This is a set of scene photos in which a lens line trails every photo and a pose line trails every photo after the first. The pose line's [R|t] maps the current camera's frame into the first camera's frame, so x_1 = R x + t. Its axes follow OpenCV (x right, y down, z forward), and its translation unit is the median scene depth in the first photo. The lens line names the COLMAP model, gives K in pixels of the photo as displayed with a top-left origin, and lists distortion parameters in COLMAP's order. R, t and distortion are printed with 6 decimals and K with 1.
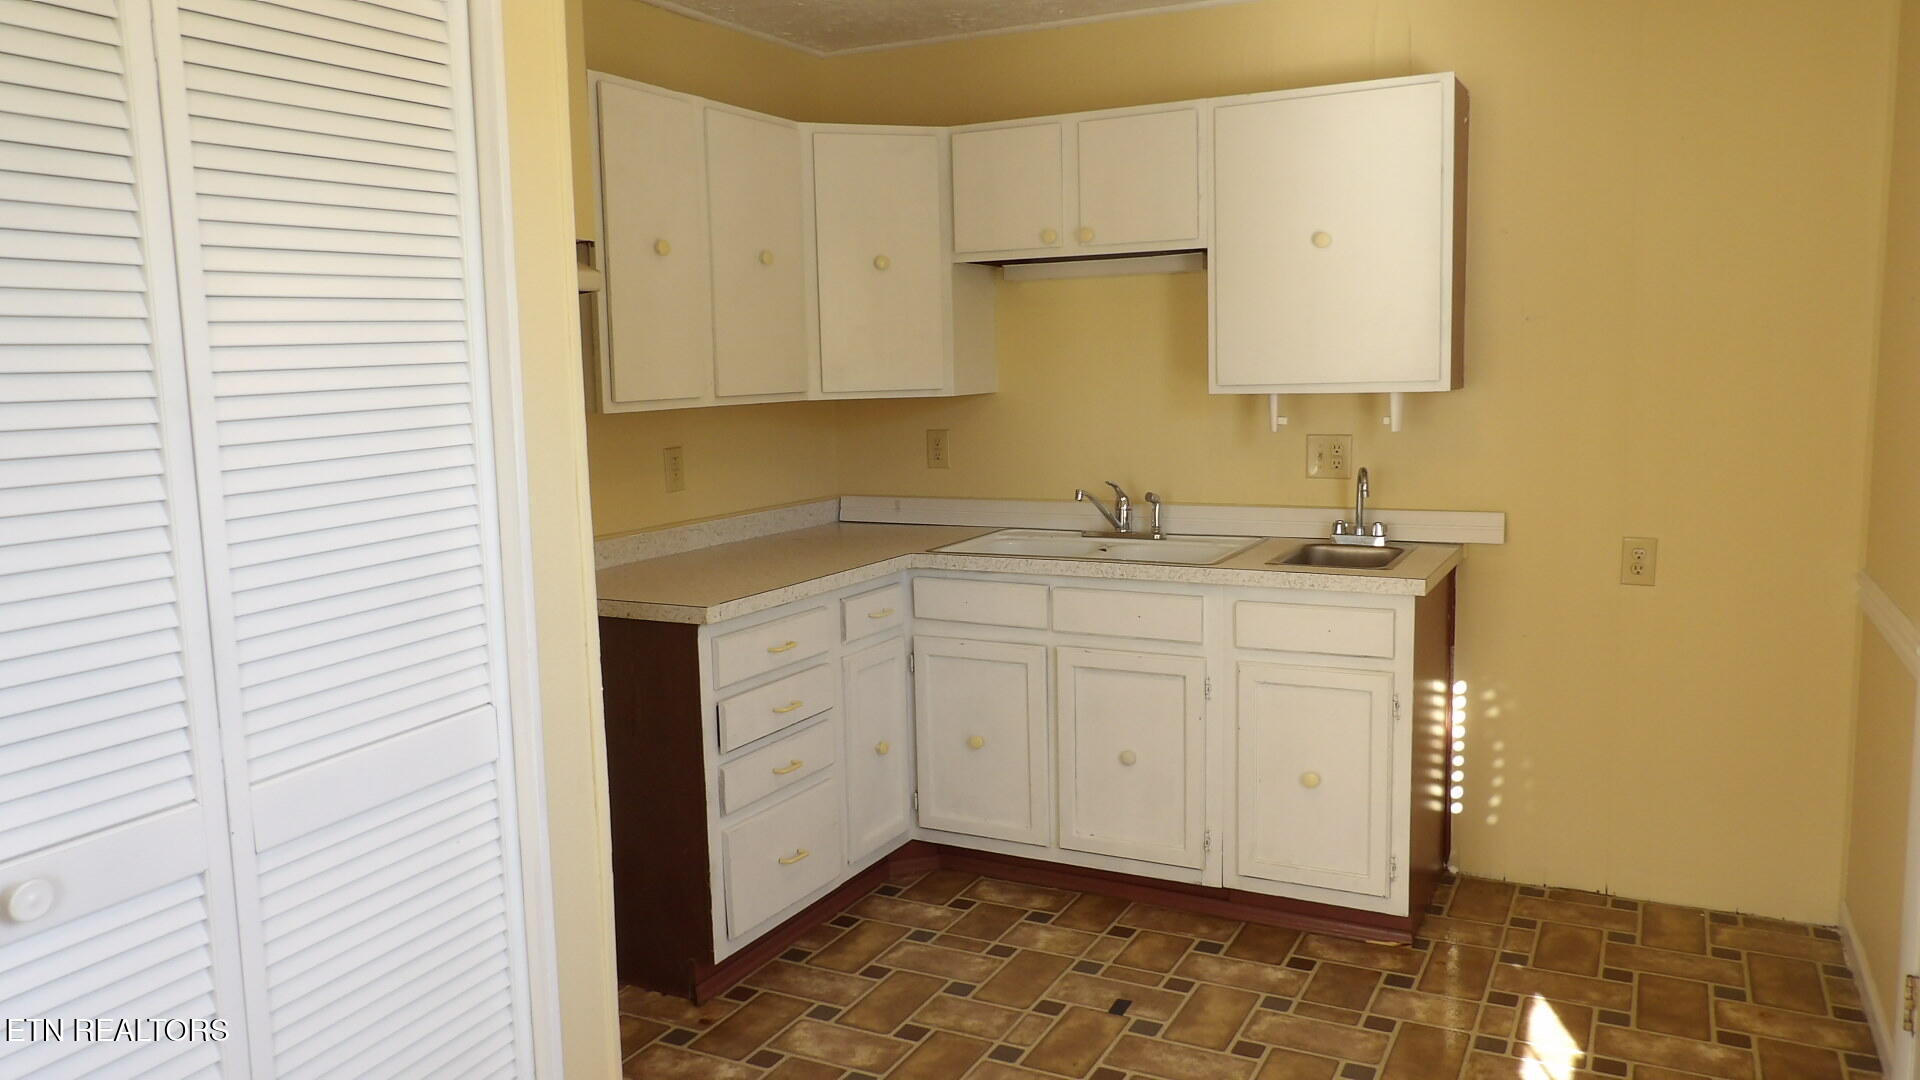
lens RADIAL K [[1369.4, 0, 960.0], [0, 1369.4, 540.0], [0, 0, 1]] dist [0.042044, 0.000054]
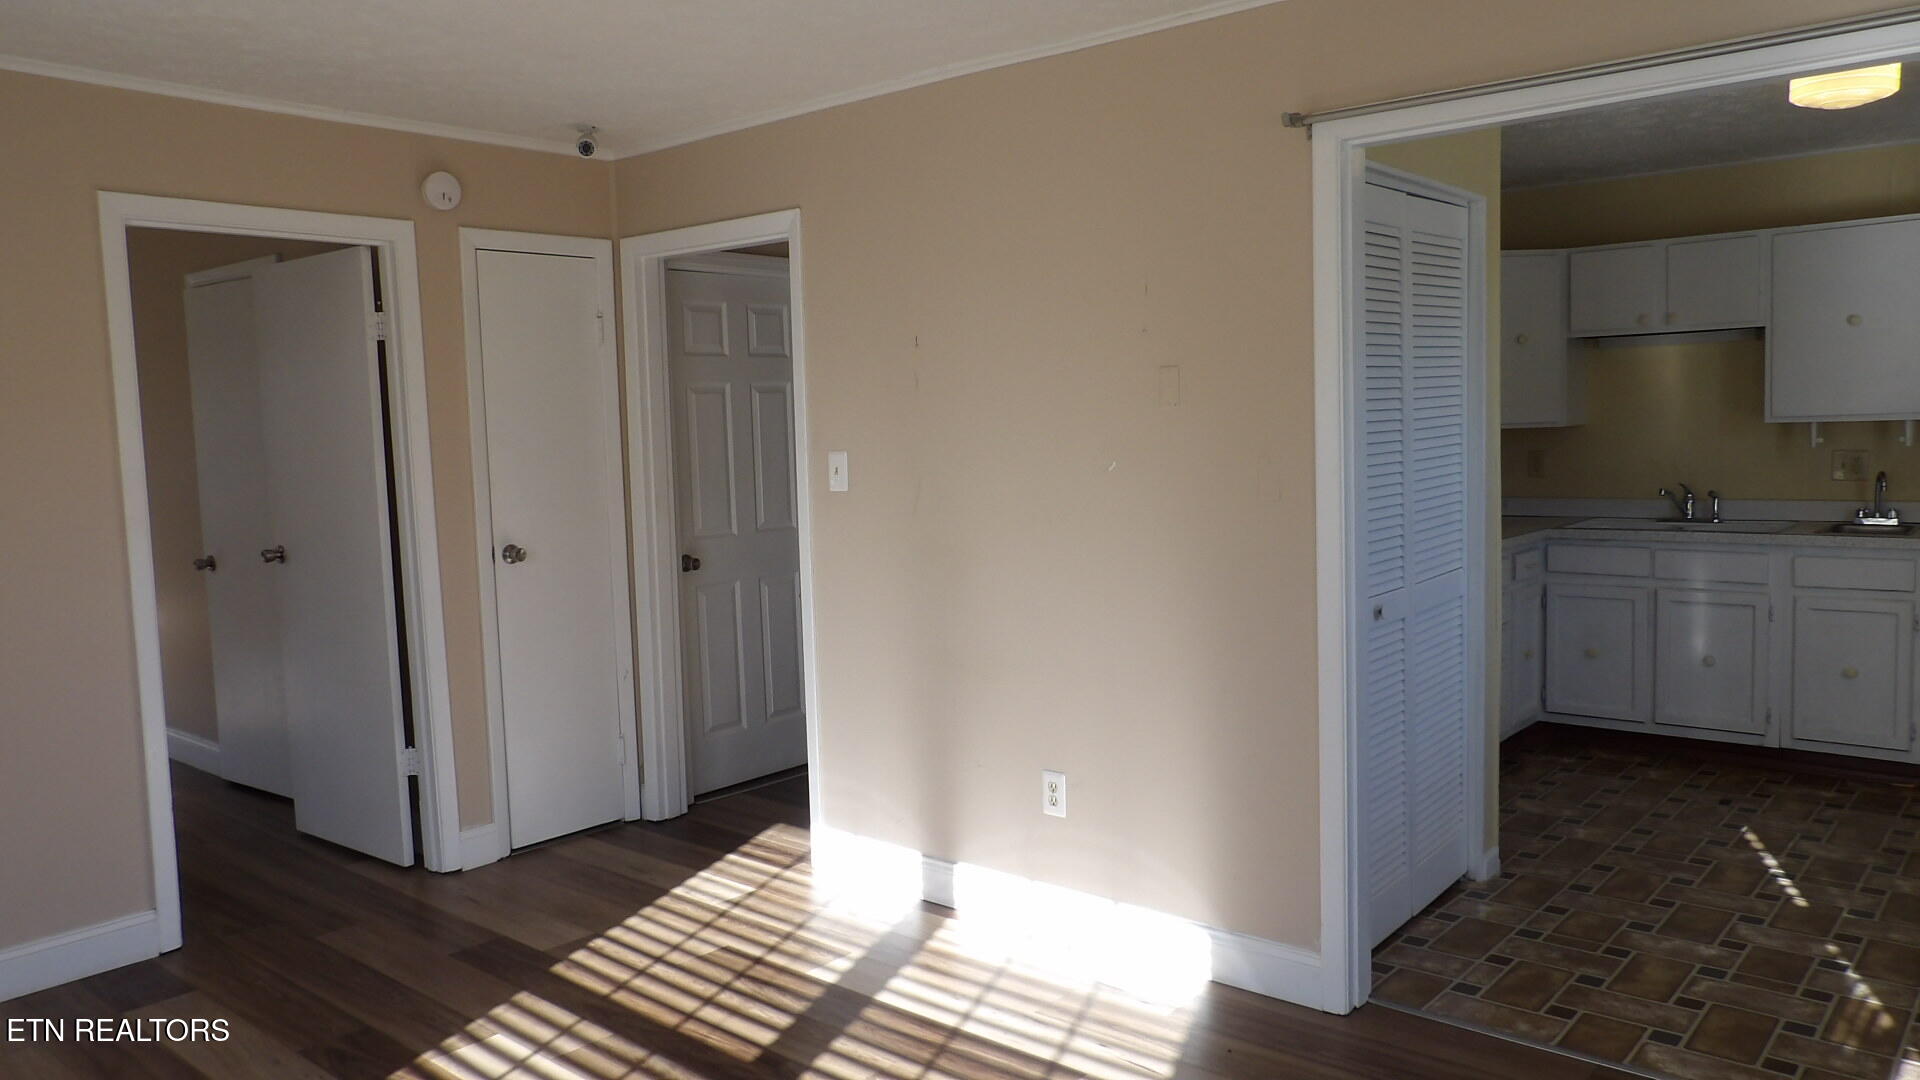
lens RADIAL K [[1290.4, 0, 960.0], [0, 1290.4, 540.0], [0, 0, 1]] dist [-0.094025, 0.073402]
pose [[0.961976, 0.010776, -0.272923, -0.191798], [-0.019149, 0.999424, -0.028034, 0.051189], [0.272463, 0.032194, 0.961627, -0.367752]]
